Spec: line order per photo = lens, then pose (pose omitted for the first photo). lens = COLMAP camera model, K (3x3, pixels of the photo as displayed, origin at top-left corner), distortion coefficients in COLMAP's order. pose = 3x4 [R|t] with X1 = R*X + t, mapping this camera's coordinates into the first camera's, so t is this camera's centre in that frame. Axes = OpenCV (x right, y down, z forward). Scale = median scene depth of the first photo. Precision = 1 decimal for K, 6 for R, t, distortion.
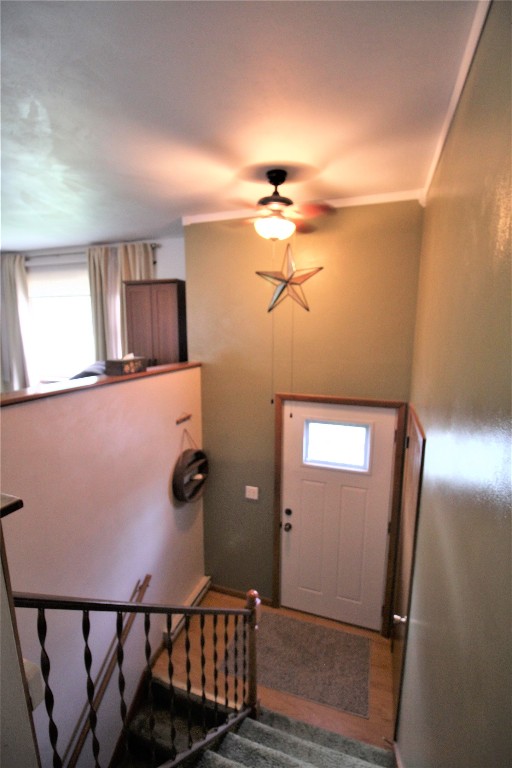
lens RADIAL K [[352.7, 0, 256.7], [0, 352.7, 386.2], [0, 0, 1]] dist [-0.020280, -0.001018]
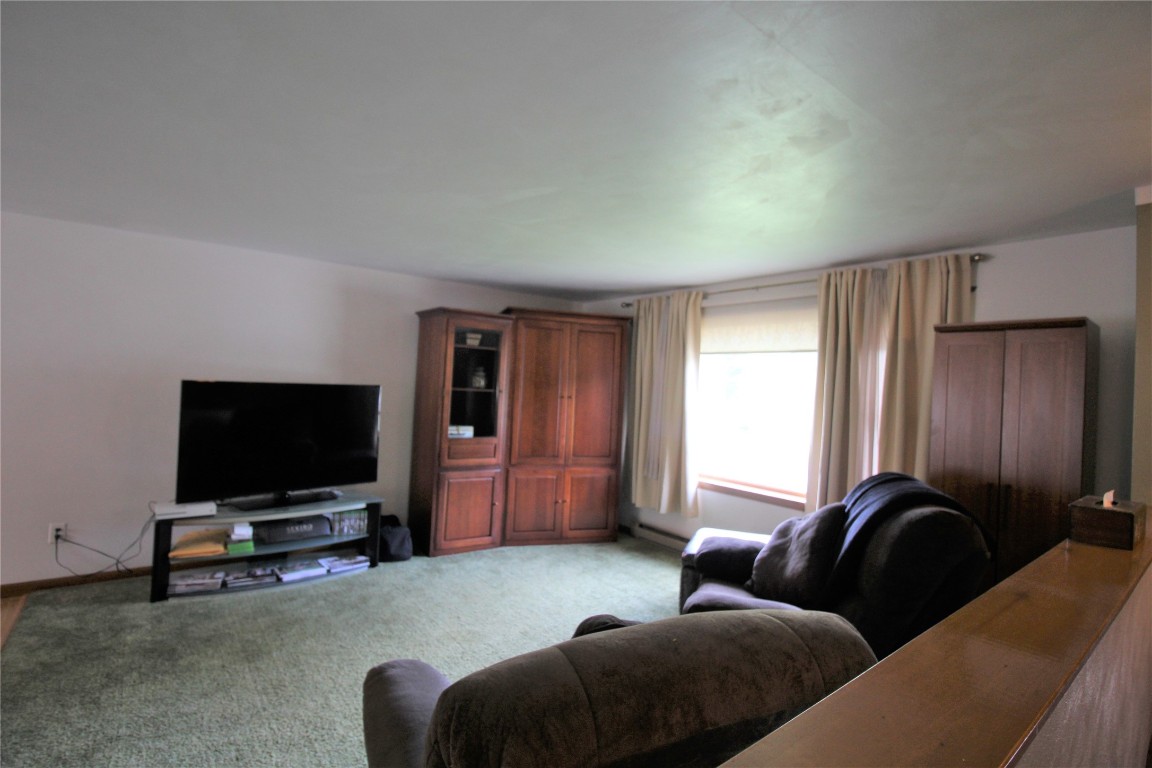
lens RADIAL K [[529.0, 0, 576.0], [0, 529.0, 381.2], [0, 0, 1]] dist [-0.020280, -0.001018]
pose [[0.835888, 0.025542, -0.548305, -0.351930], [-0.125013, 0.981523, -0.144859, -0.033129], [0.534474, 0.189632, 0.823637, 0.077737]]
